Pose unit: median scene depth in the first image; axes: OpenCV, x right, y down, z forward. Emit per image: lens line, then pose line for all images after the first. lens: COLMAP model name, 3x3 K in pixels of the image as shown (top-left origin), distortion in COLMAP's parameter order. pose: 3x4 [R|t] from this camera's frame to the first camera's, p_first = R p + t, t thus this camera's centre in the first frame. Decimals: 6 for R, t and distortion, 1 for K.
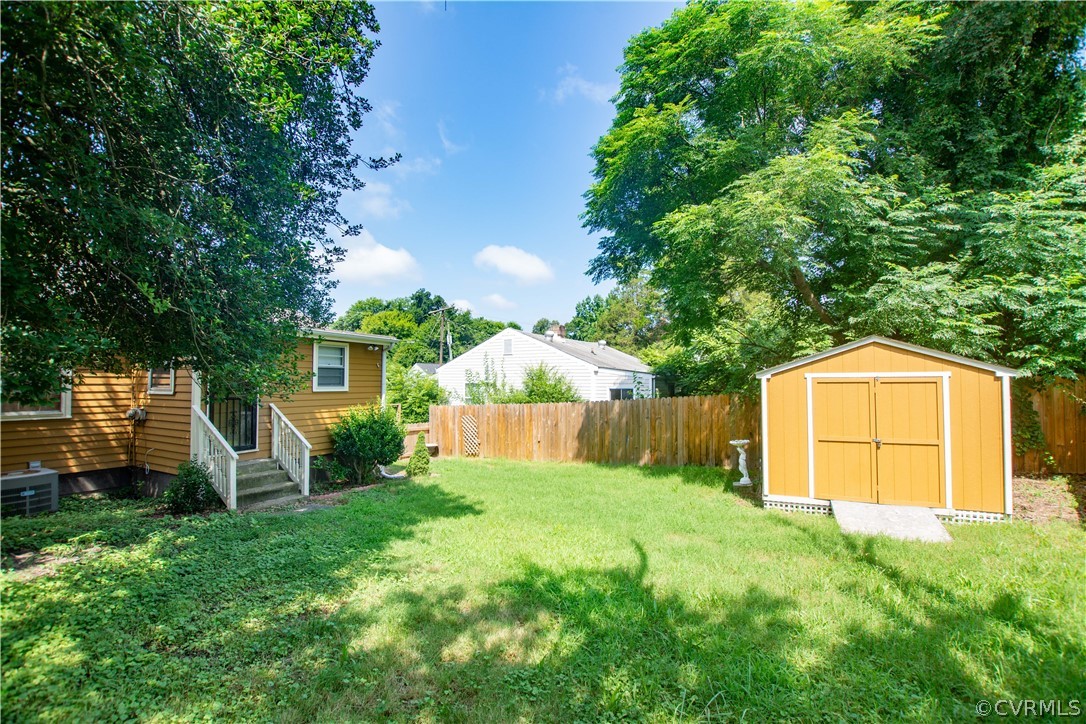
lens RADIAL K [[478.3, 0, 544.2], [0, 478.3, 365.9], [0, 0, 1]] dist [-0.036621, 0.005854]
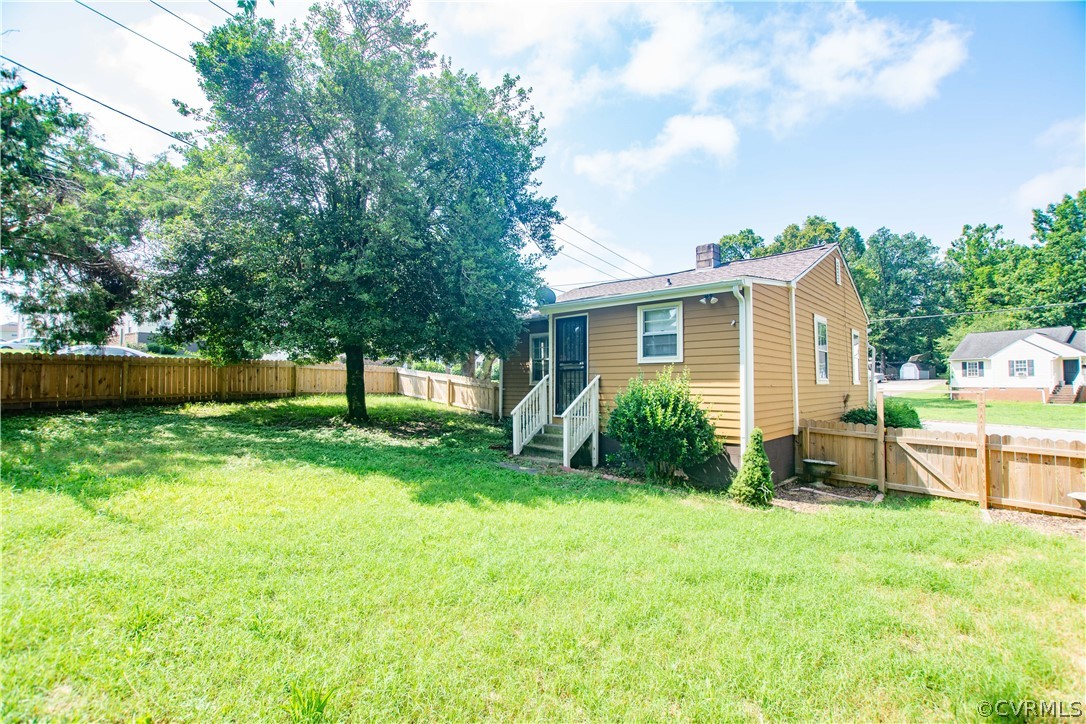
lens RADIAL K [[480.8, 0, 548.1], [0, 480.8, 366.2], [0, 0, 1]] dist [-0.025155, 0.006471]
pose [[-0.273334, -0.038934, -0.961131, 0.488360], [0.027525, 0.998455, -0.048274, 0.110290], [0.961525, -0.039650, -0.271840, 1.203086]]
